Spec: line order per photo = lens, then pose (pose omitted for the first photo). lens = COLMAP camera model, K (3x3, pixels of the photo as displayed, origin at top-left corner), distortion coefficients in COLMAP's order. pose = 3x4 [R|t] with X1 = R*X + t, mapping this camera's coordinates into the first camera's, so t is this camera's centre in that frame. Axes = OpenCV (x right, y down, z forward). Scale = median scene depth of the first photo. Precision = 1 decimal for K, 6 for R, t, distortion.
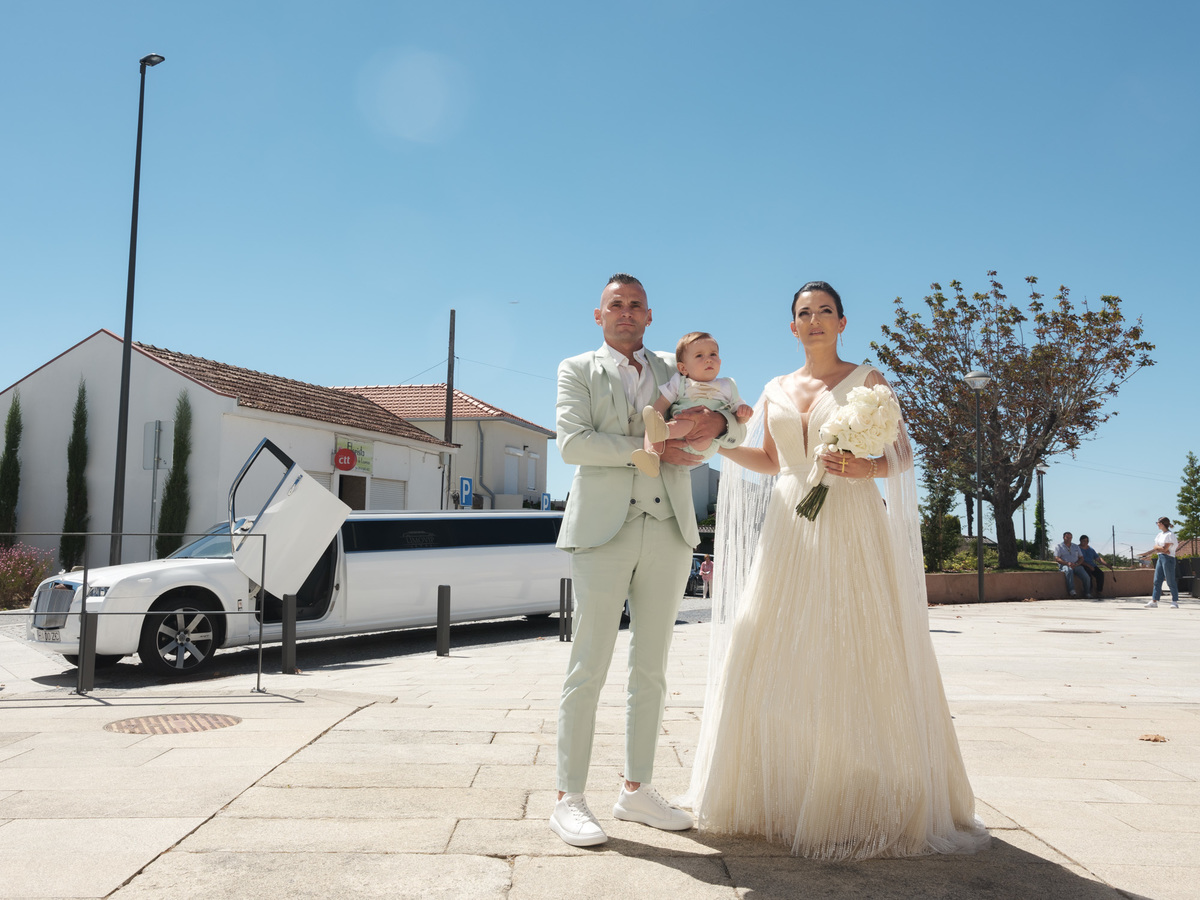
lens RADIAL K [[875.1, 0, 600.3], [0, 875.1, 447.9], [0, 0, 1]] dist [0.000265, 0.000020]
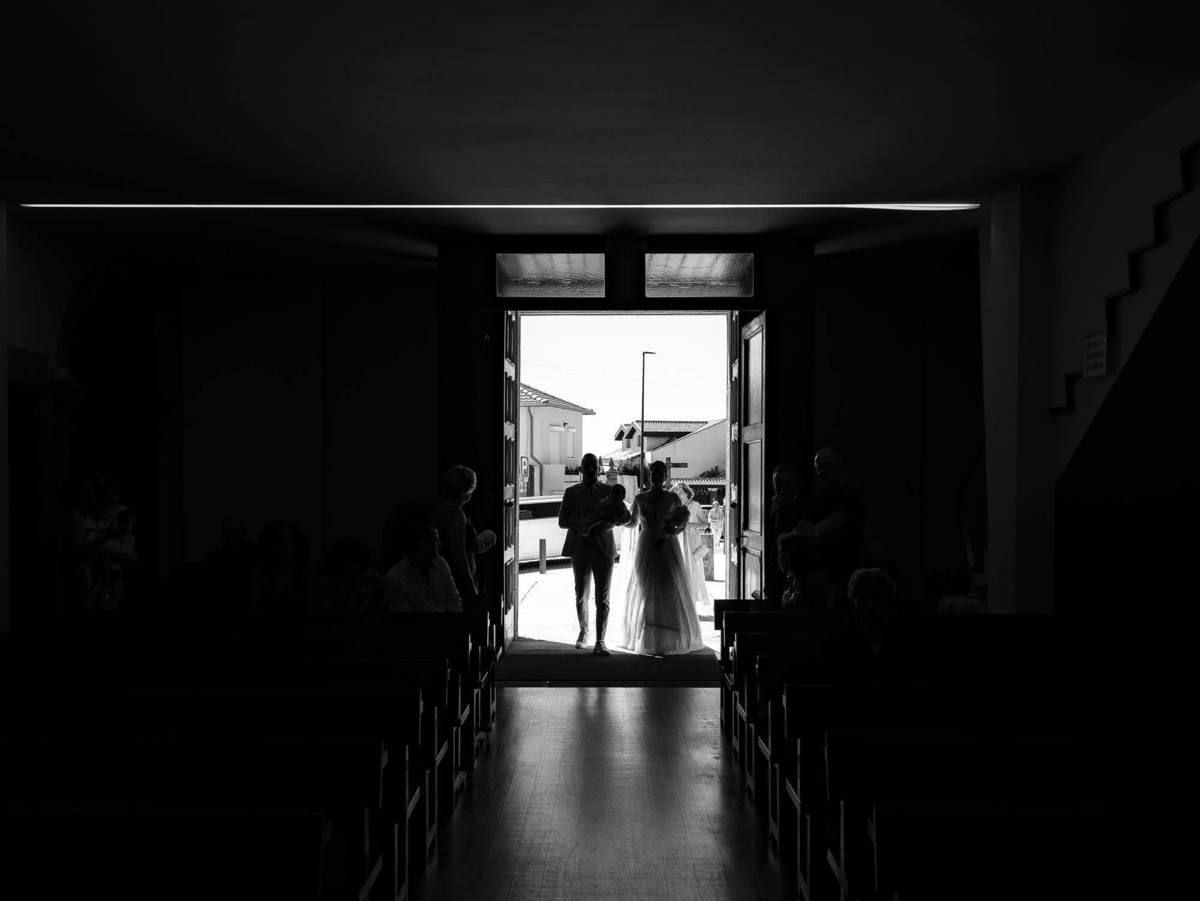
lens RADIAL K [[908.5, 0, 600.6], [0, 908.5, 448.6], [0, 0, 1]] dist [-0.000102, -0.000003]
pose [[0.999426, -0.005554, -0.033428, 0.008855], [0.007676, 0.997939, 0.063714, -0.063154], [0.033005, -0.063934, 0.997408, -0.366208]]
